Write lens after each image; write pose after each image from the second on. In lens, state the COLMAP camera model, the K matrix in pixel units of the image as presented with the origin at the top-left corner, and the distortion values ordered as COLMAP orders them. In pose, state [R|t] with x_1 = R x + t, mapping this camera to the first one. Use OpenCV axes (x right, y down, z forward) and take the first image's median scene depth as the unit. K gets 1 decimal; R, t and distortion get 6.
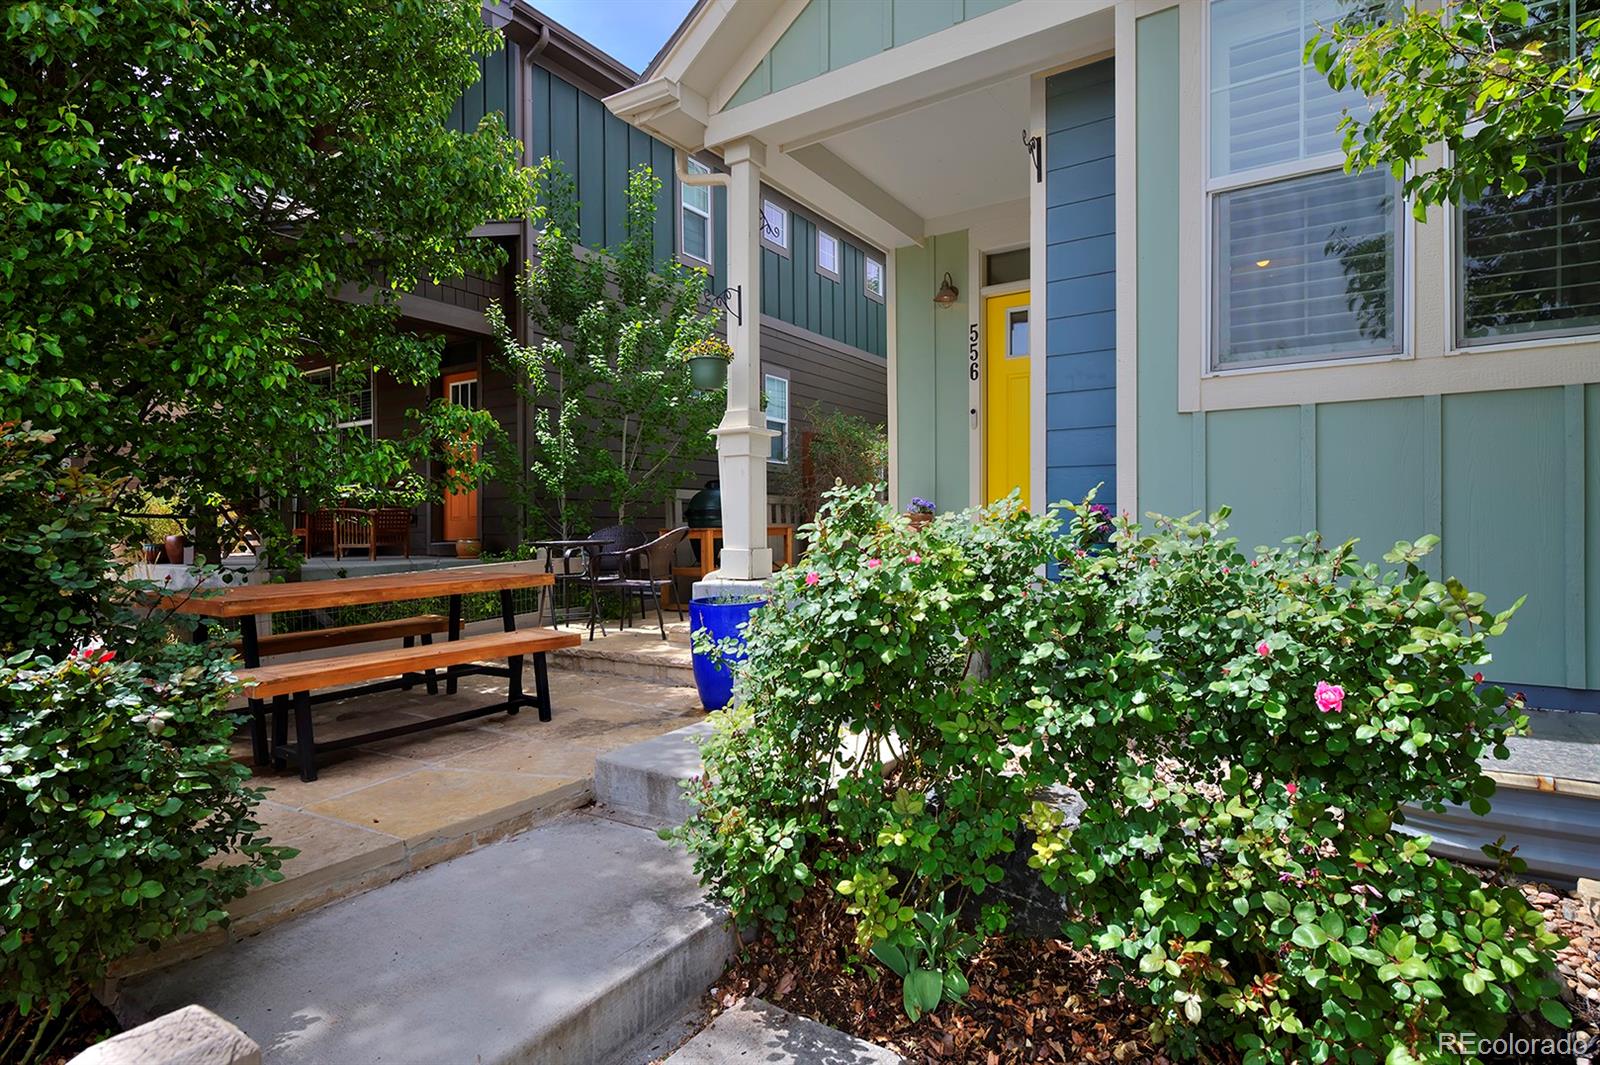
lens RADIAL K [[826.0, 0, 797.4], [0, 826.0, 522.7], [0, 0, 1]] dist [0.037475, 0.001173]
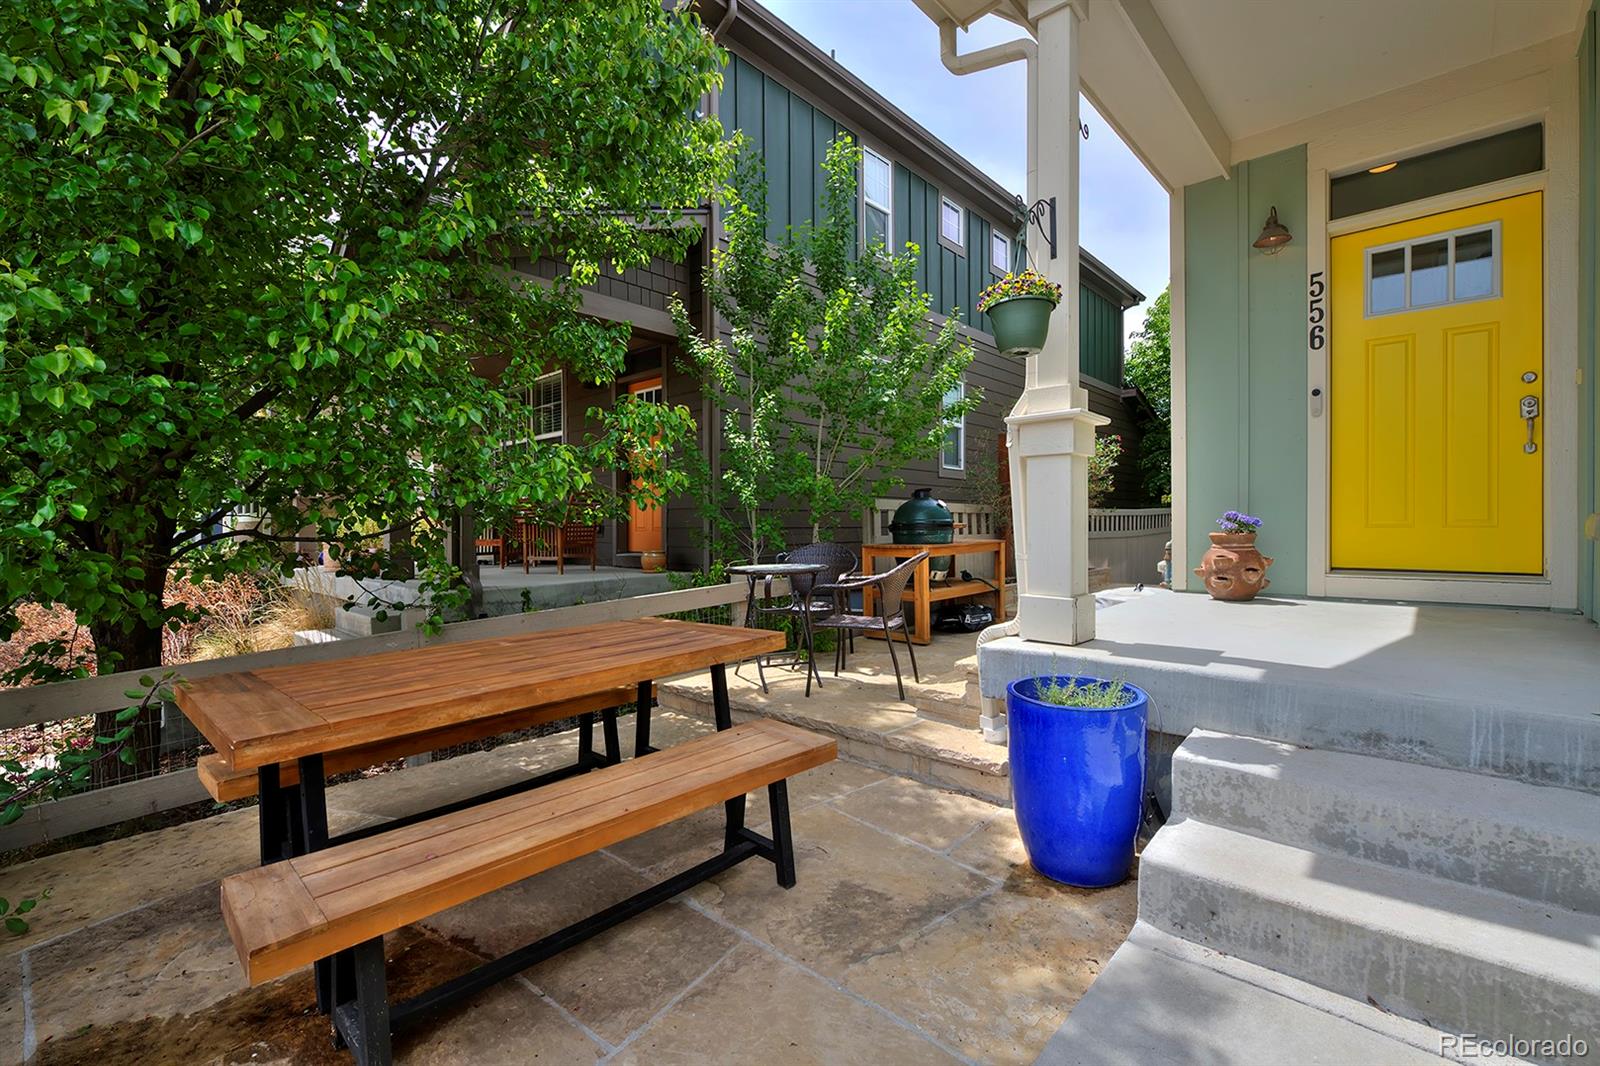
lens RADIAL K [[704.9, 0, 795.5], [0, 704.9, 531.3], [0, 0, 1]] dist [0.001509, -0.000225]
pose [[0.986163, 0.002568, -0.165759, -0.137878], [-0.000167, 0.999895, 0.014493, -0.021996], [0.165779, -0.014265, 0.986060, 0.316728]]
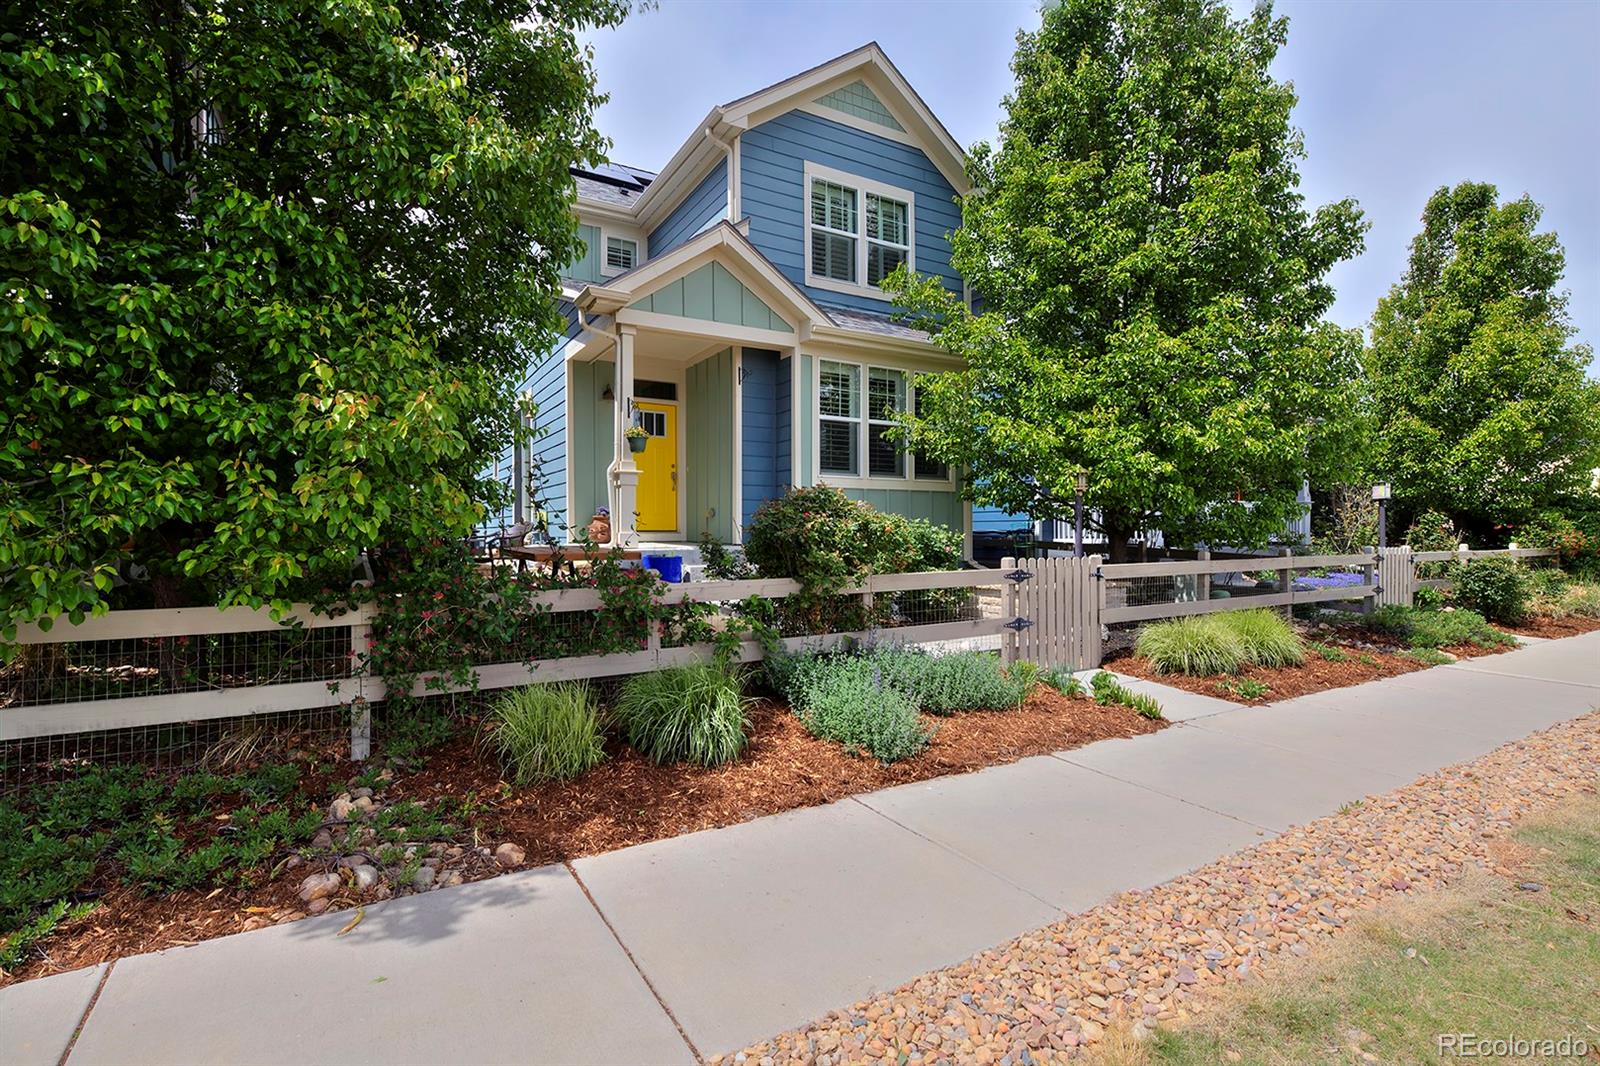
lens RADIAL K [[738.3, 0, 797.4], [0, 738.3, 529.1], [0, 0, 1]] dist [0.002433, 0.000235]
pose [[0.447201, 0.012257, 0.894349, -1.116735], [-0.010692, 0.999908, -0.008357, 0.028616], [-0.894370, -0.005825, 0.447291, -0.104173]]
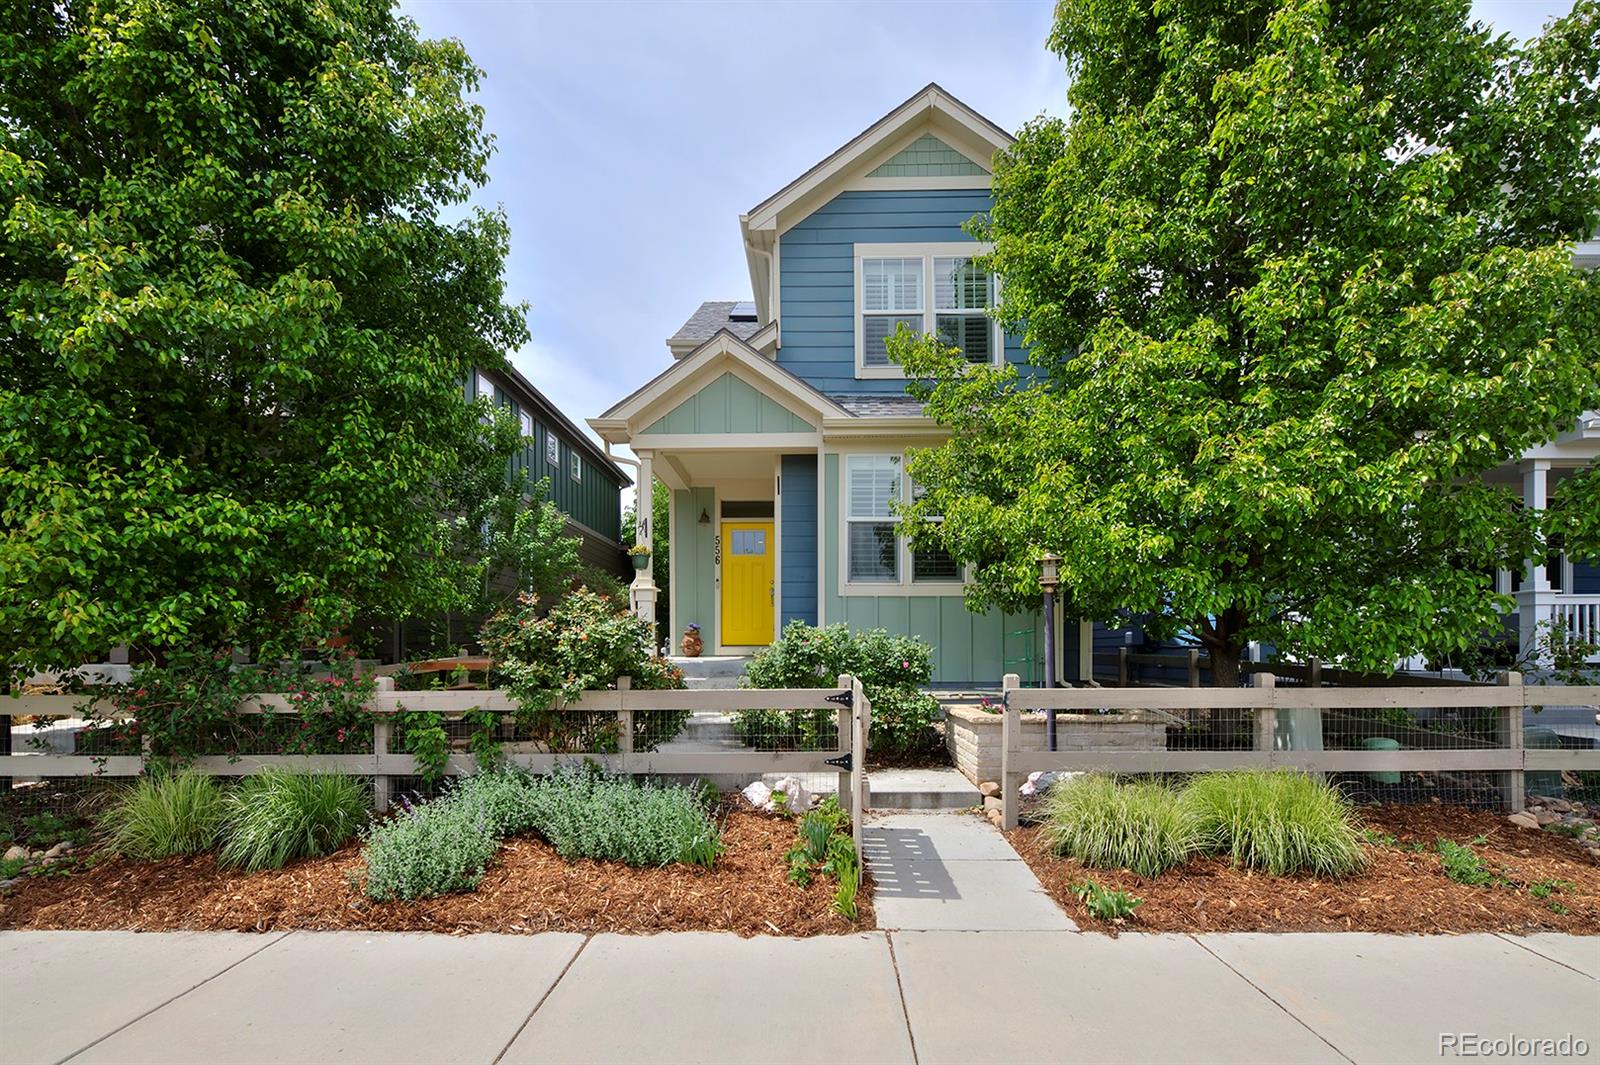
lens RADIAL K [[683.5, 0, 805.3], [0, 683.5, 651.0], [0, 0, 1]] dist [-0.000850, -0.000584]
pose [[0.844291, 0.008095, 0.535824, -0.494935], [-0.011232, 0.999934, 0.002591, 0.029927], [-0.535767, -0.008206, 0.844326, -0.508778]]
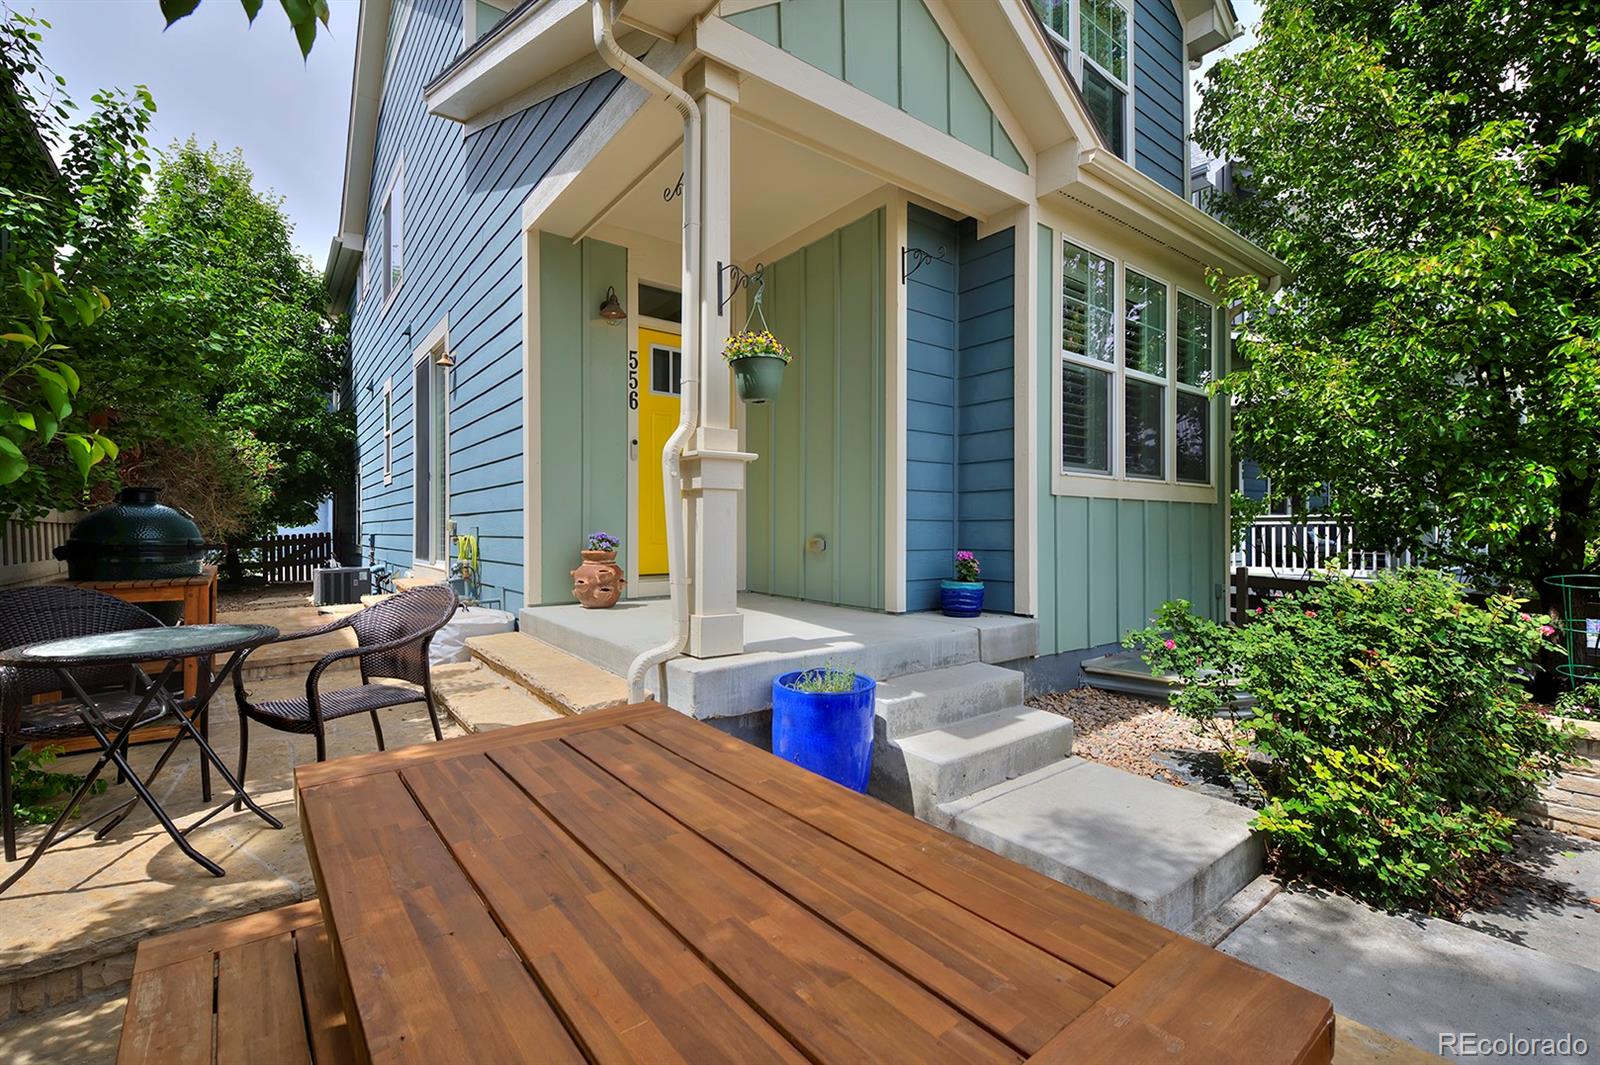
lens RADIAL K [[704.9, 0, 797.3], [0, 704.9, 544.0], [0, 0, 1]] dist [0.001509, -0.000225]
pose [[0.327417, -0.003388, 0.944874, -0.499530], [-0.006800, 0.999959, 0.005942, -0.024674], [-0.944856, -0.008370, 0.327381, 0.567910]]
